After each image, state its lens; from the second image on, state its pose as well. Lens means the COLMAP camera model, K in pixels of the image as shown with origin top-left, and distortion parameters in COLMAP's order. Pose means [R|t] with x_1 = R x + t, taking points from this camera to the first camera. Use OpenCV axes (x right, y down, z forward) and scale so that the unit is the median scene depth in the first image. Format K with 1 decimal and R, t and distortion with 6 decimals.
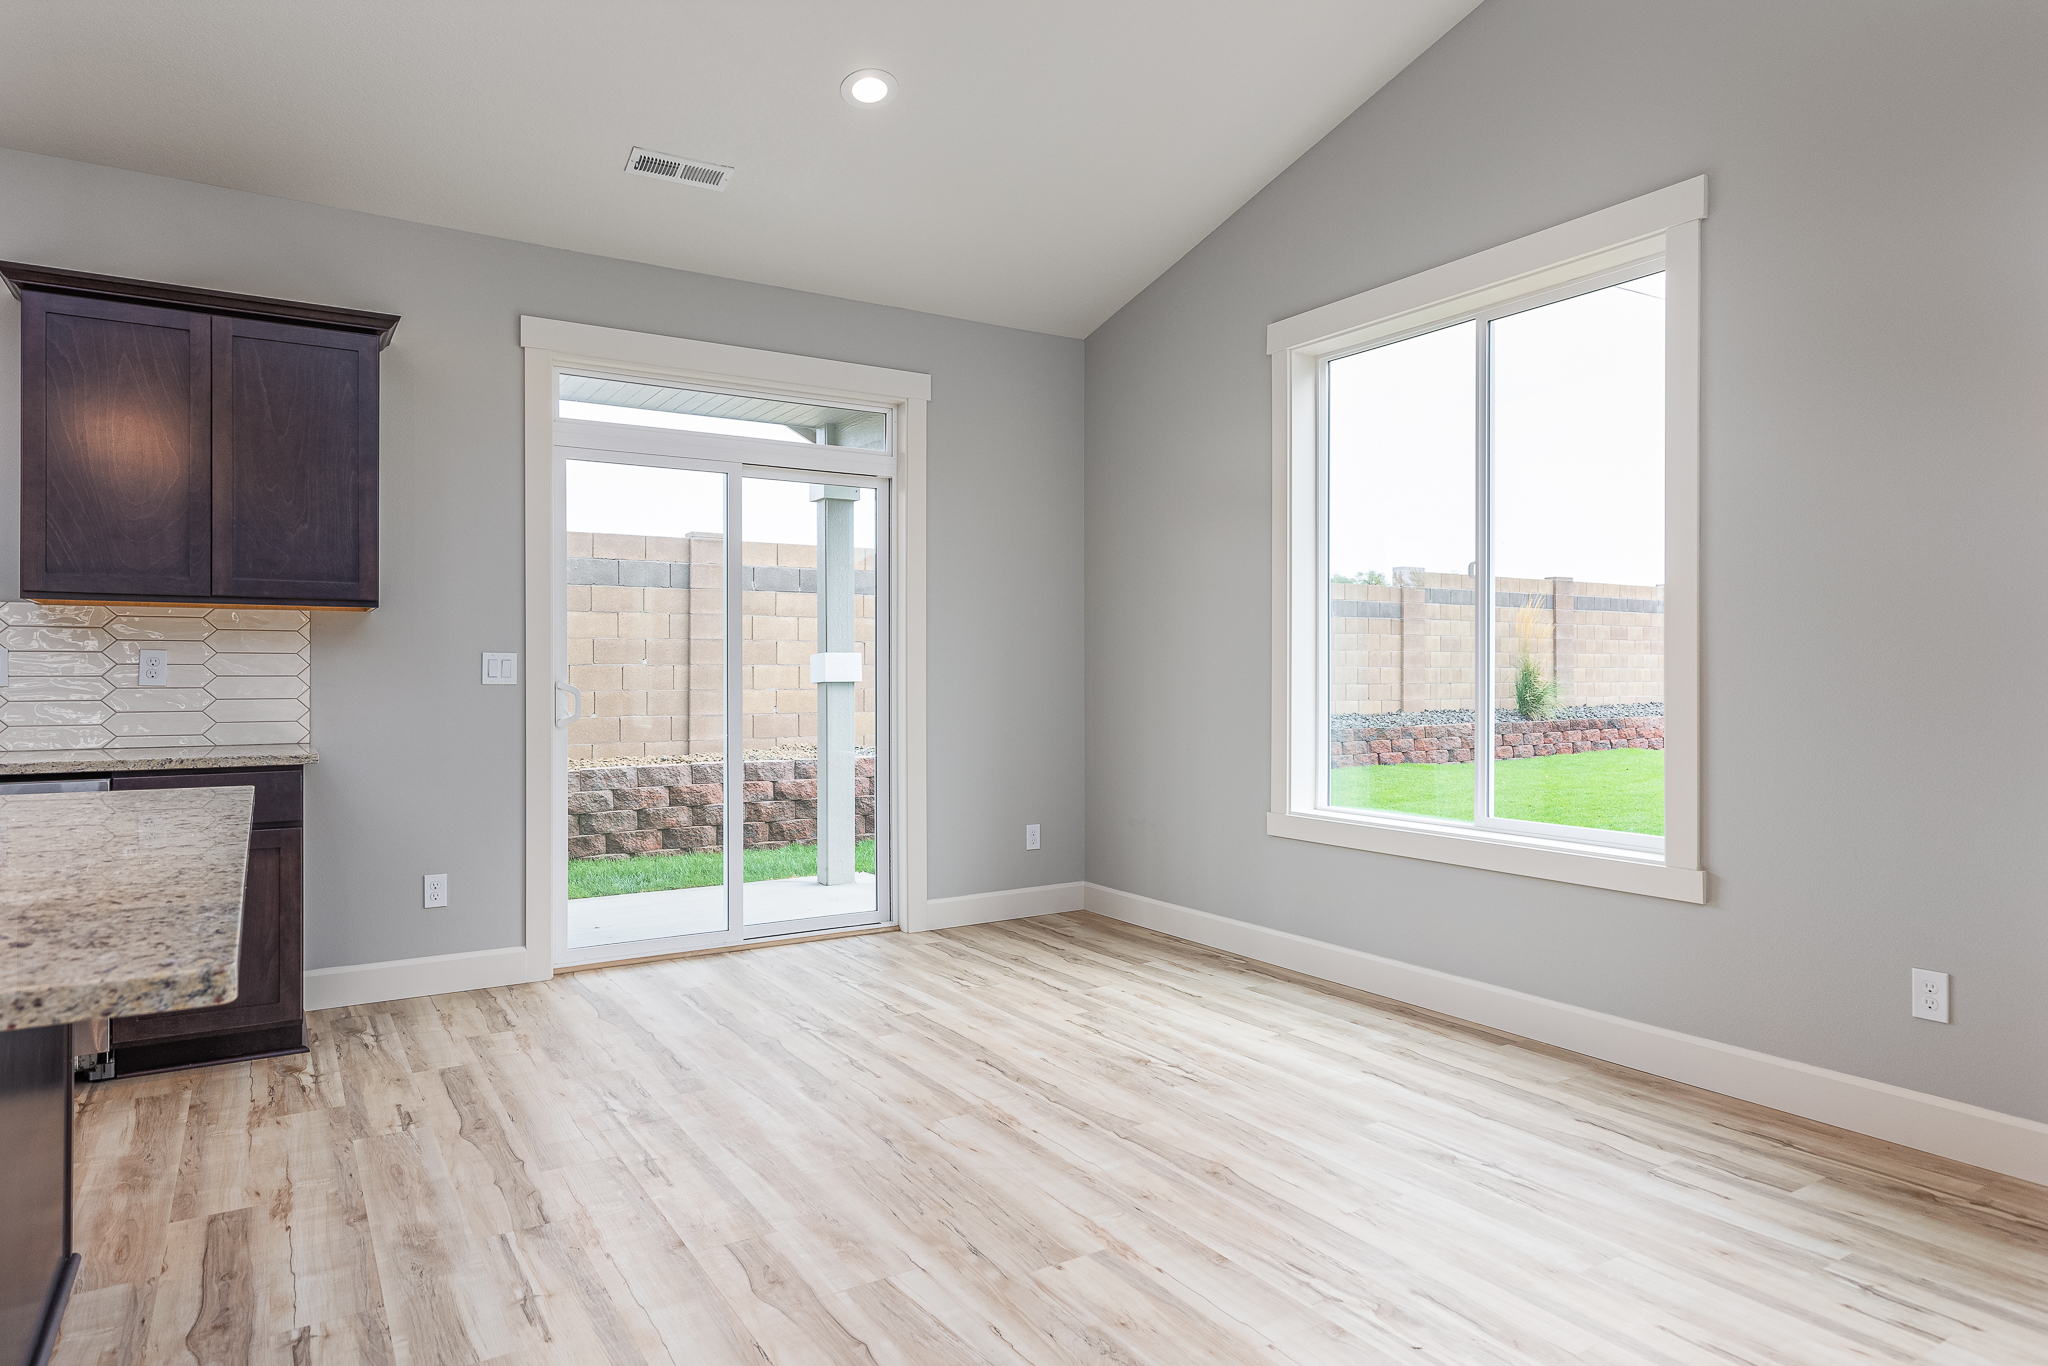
lens RADIAL K [[1207.4, 0, 1026.5], [0, 1207.4, 673.8], [0, 0, 1]] dist [-0.004256, 0.000364]
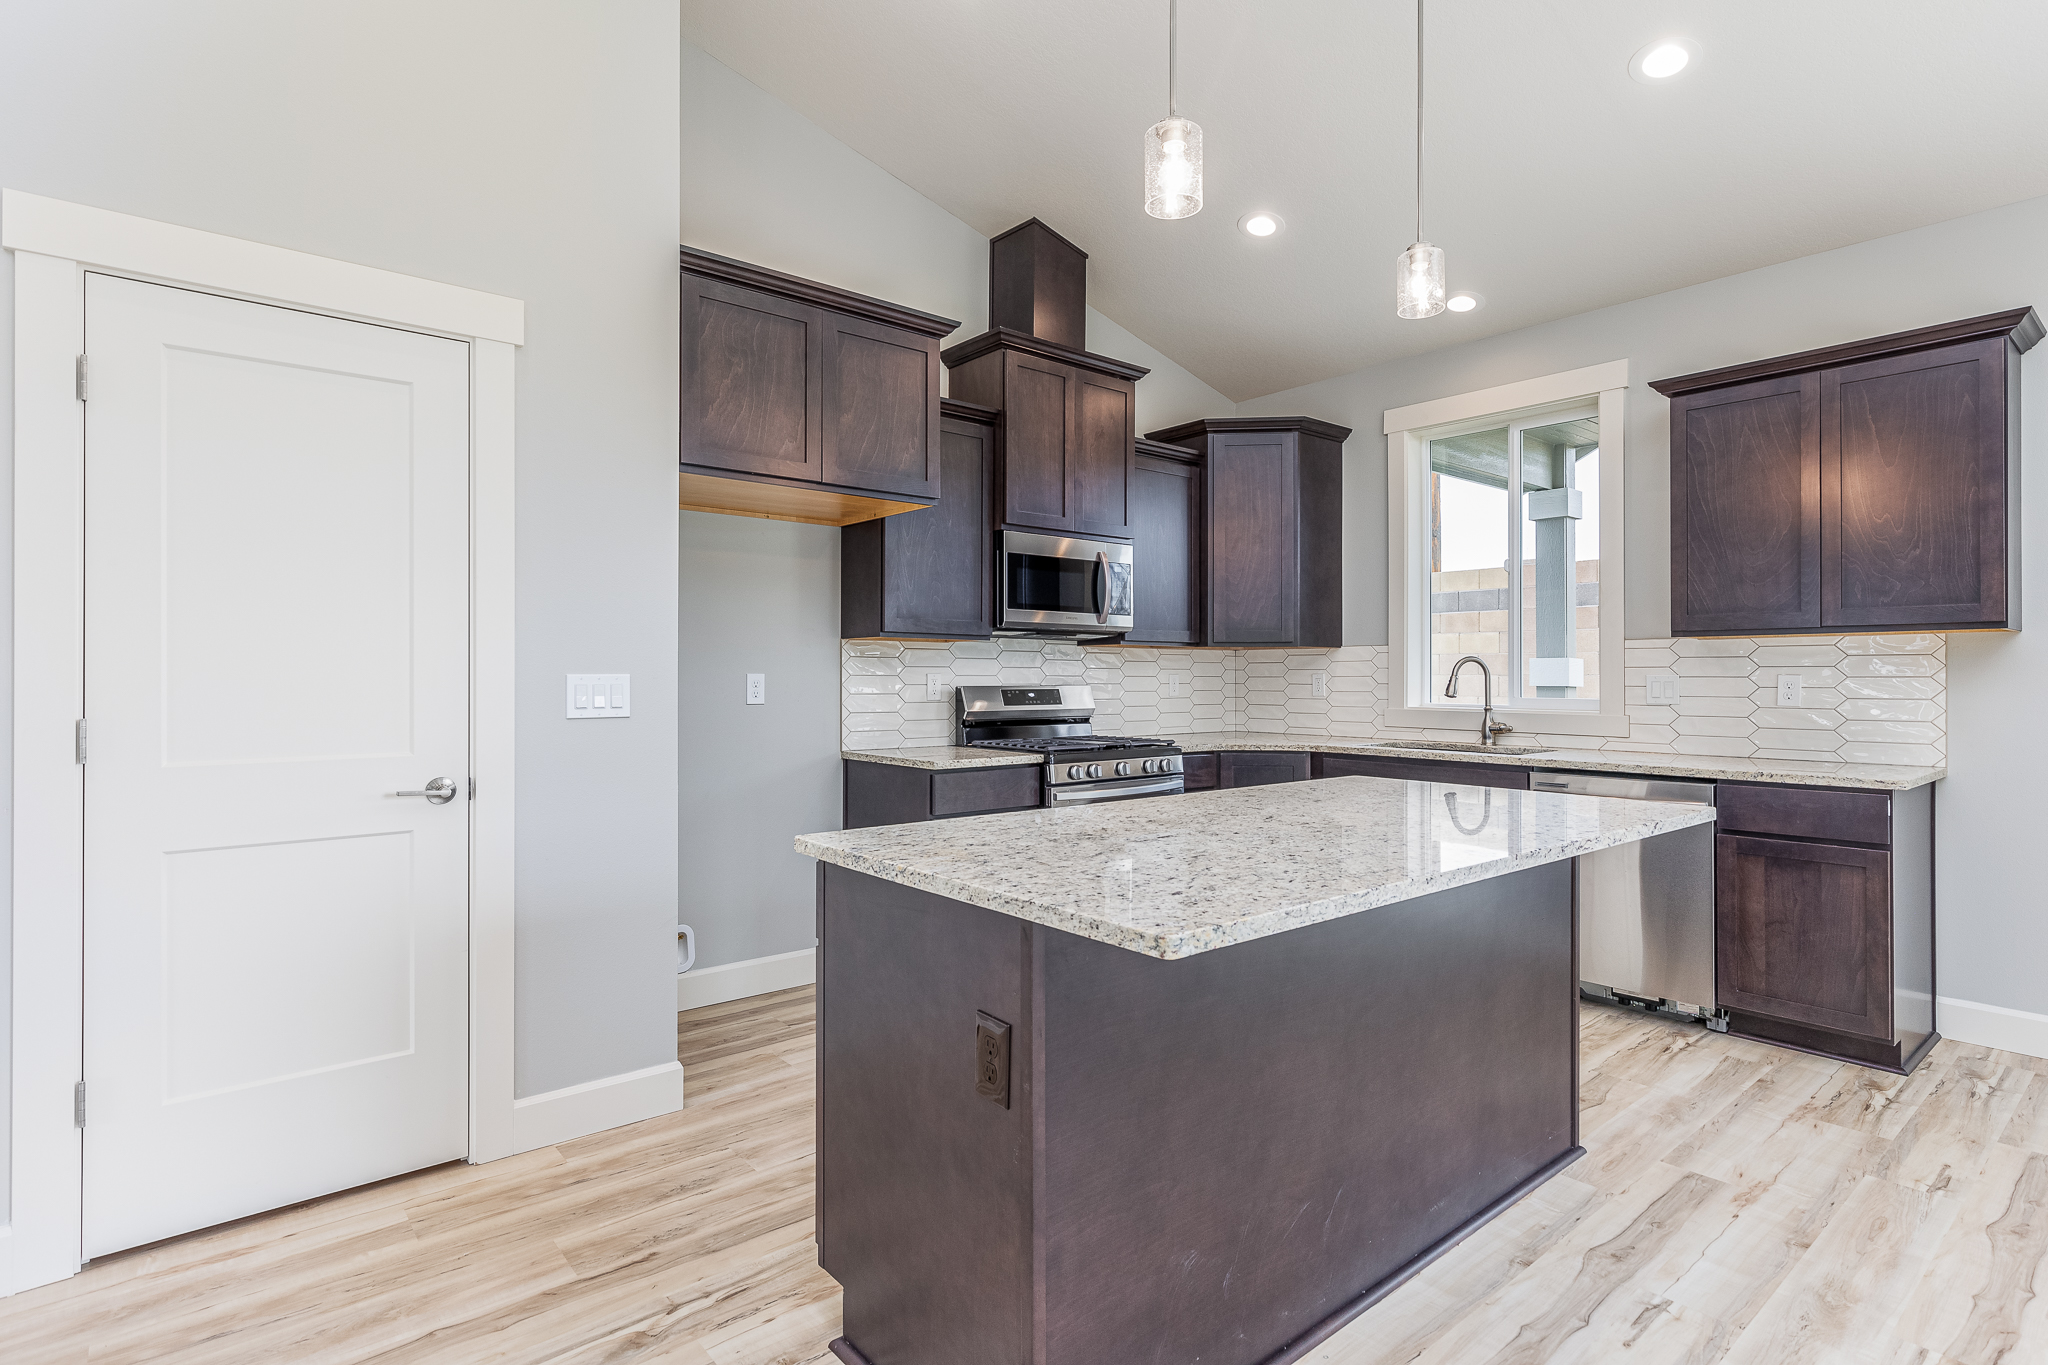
lens RADIAL K [[1015.1, 0, 1035.9], [0, 1015.1, 674.4], [0, 0, 1]] dist [0.000469, -0.000816]
pose [[0.129188, -0.002239, -0.991618, 0.164976], [0.002838, 0.999994, -0.001888, -0.023809], [0.991616, -0.002570, 0.129194, 0.189442]]
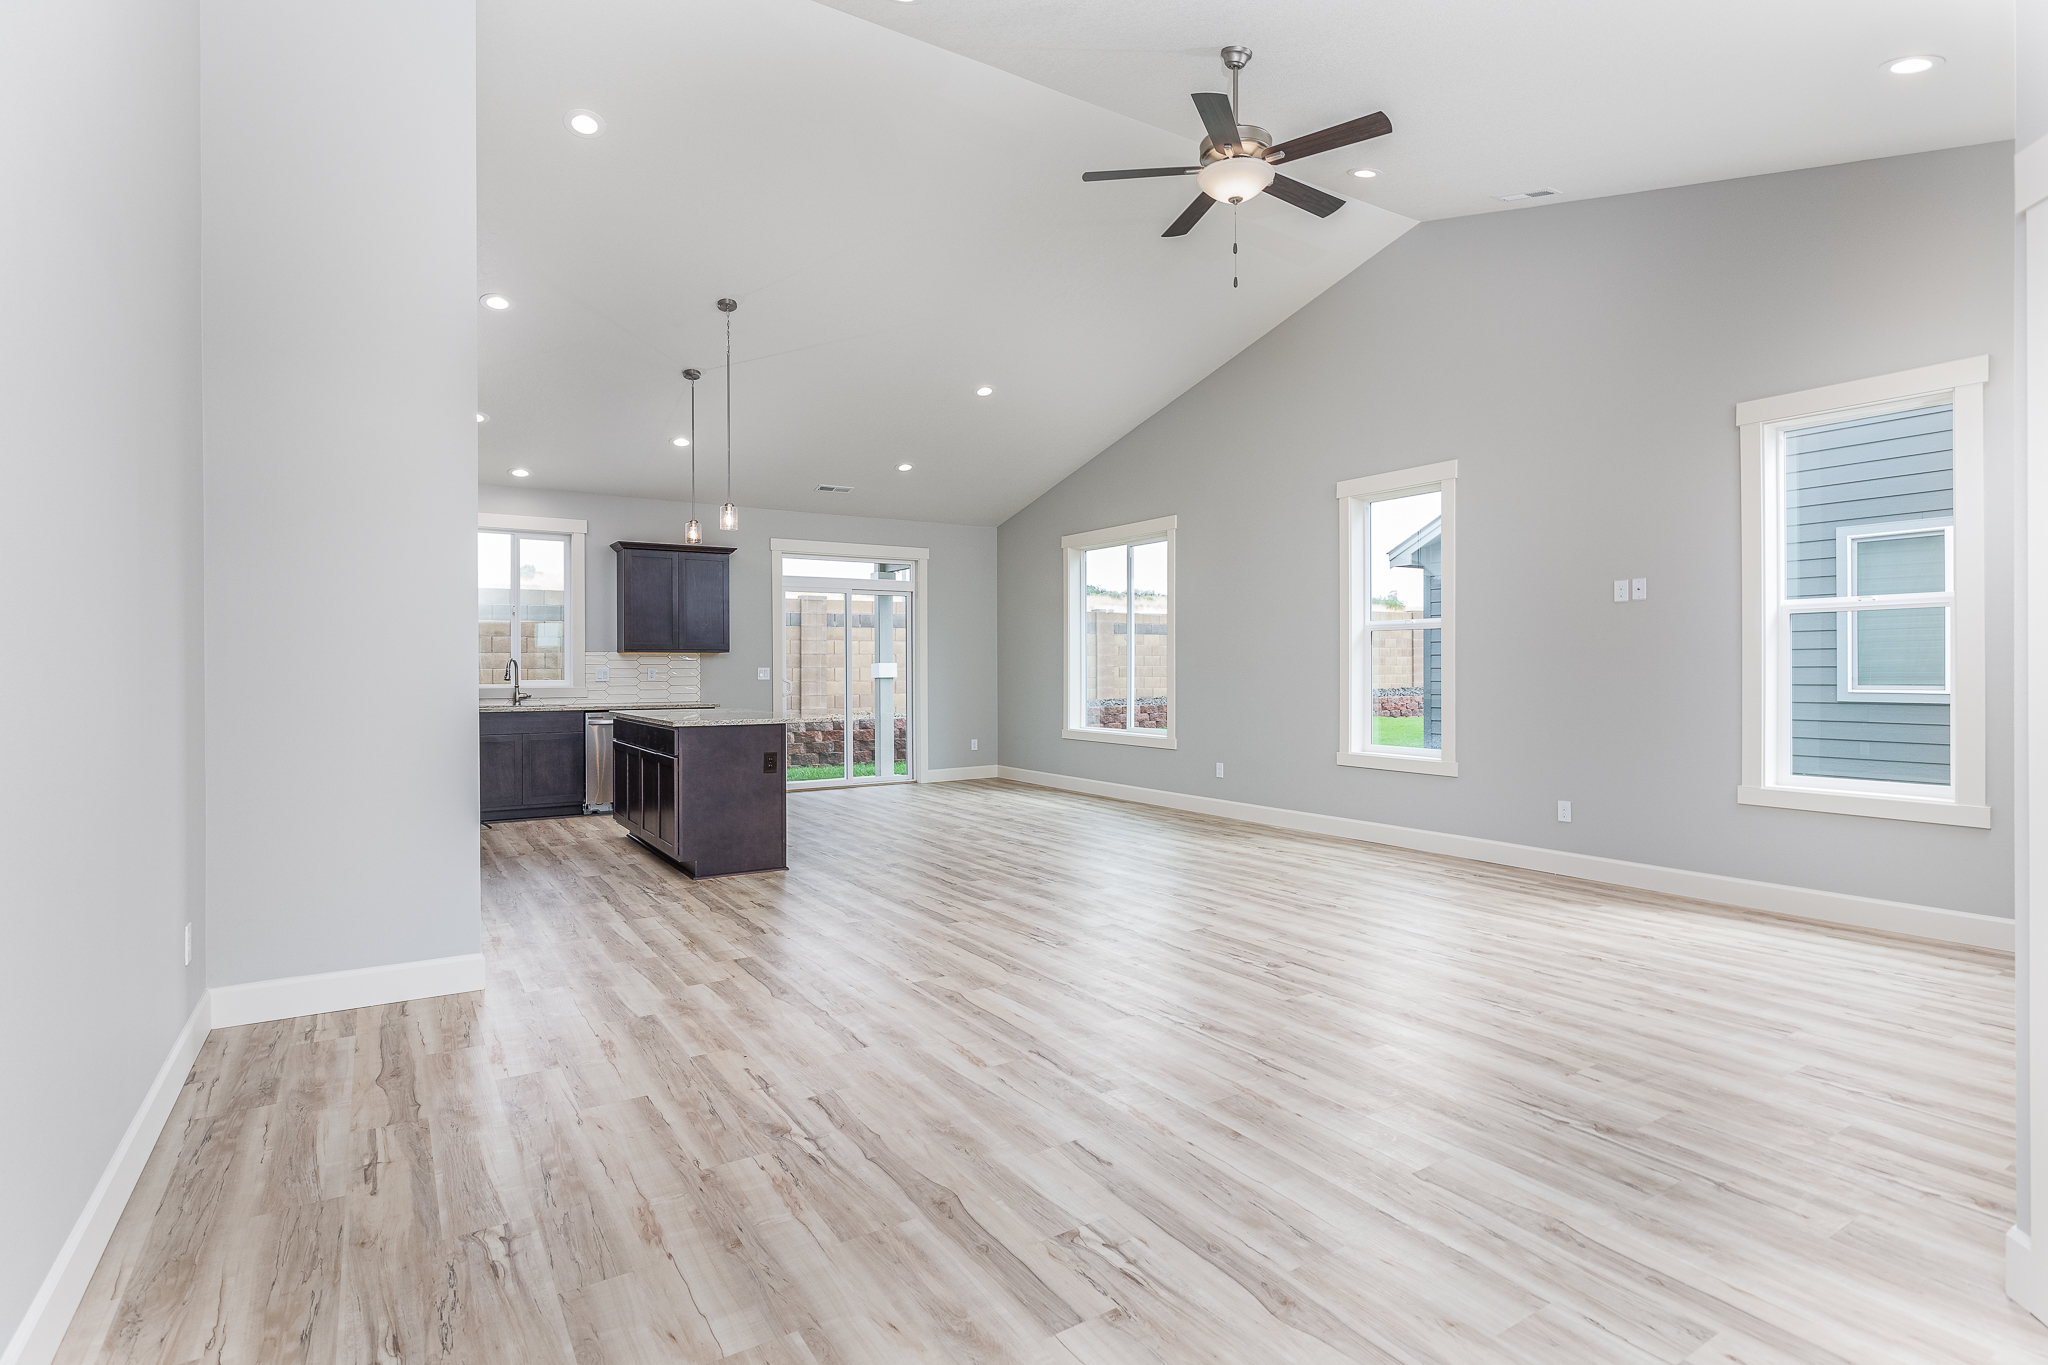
lens RADIAL K [[1015.1, 0, 1032.3], [0, 1015.1, 686.9], [0, 0, 1]] dist [0.000469, -0.000816]
pose [[0.999974, -0.003431, 0.006316, 0.165474], [0.003311, 0.999816, 0.018877, -0.019463], [-0.006380, -0.018856, 0.999802, -1.501758]]
